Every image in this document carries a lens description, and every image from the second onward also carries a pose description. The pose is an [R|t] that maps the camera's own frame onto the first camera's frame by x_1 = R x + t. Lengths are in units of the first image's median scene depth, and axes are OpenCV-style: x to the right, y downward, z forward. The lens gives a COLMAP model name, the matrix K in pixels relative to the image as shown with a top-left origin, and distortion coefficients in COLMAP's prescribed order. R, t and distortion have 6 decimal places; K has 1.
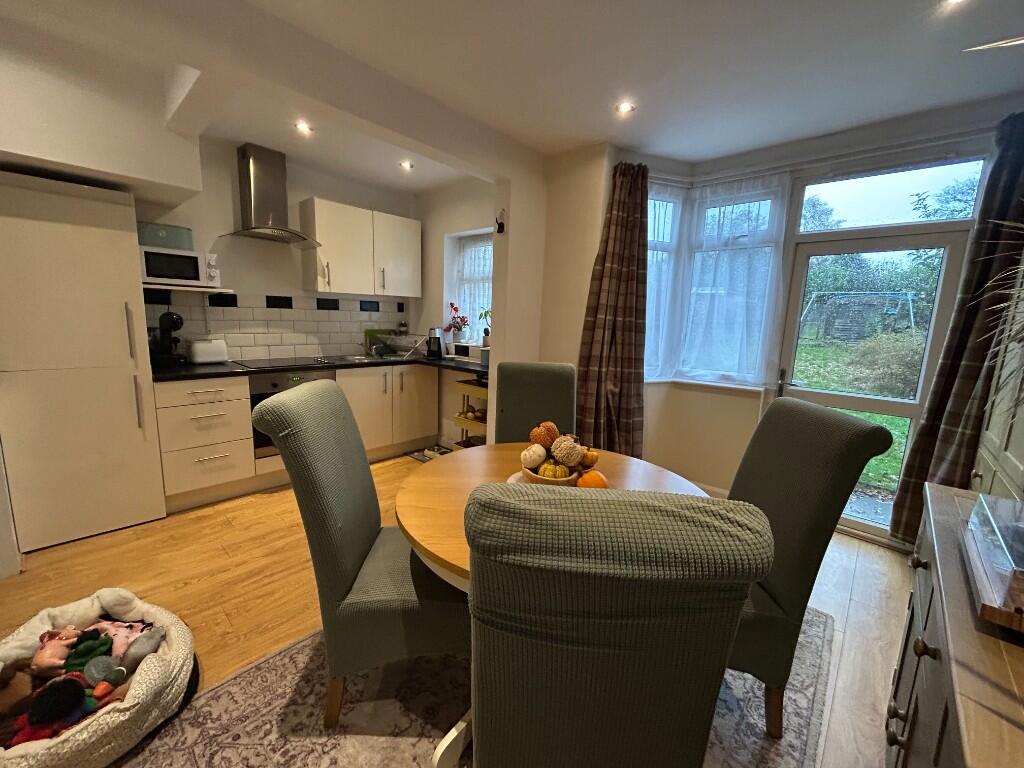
lens RADIAL K [[411.9, 0, 511.0], [0, 411.9, 383.7], [0, 0, 1]] dist [-0.001618, 0.000243]
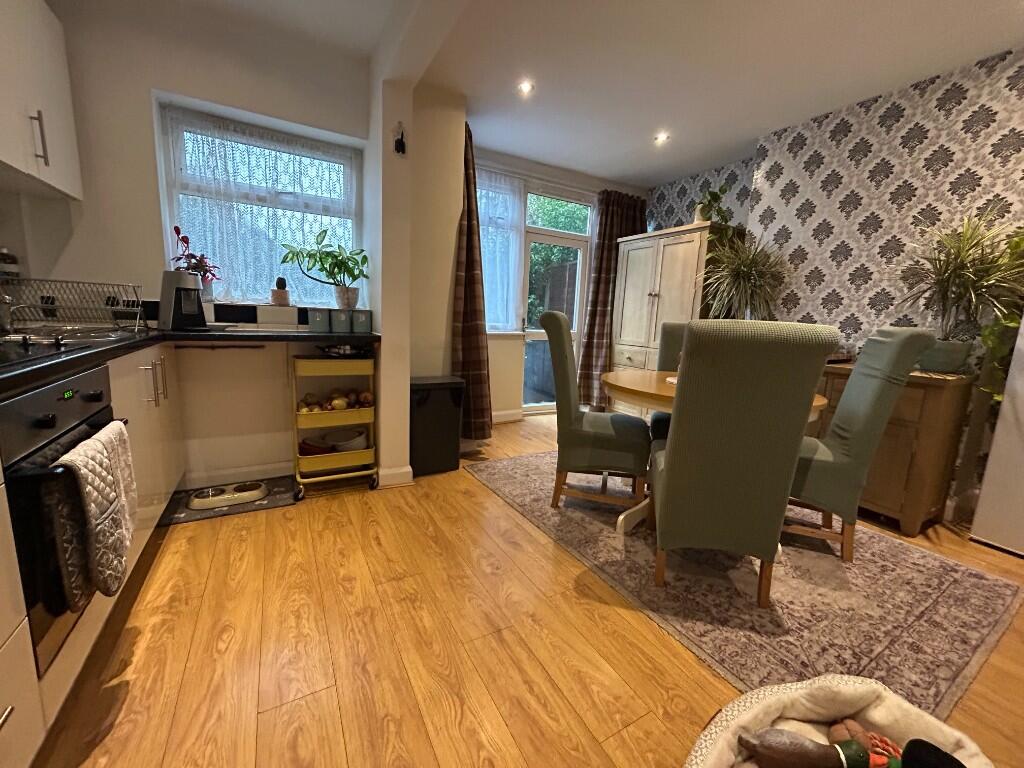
lens RADIAL K [[411.9, 0, 511.0], [0, 411.9, 383.7], [0, 0, 1]] dist [-0.001618, 0.000243]
pose [[0.306164, -0.177373, 0.935309, -1.115023], [0.119253, 0.981896, 0.147172, -0.040610], [-0.944480, 0.066480, 0.321774, 0.849660]]
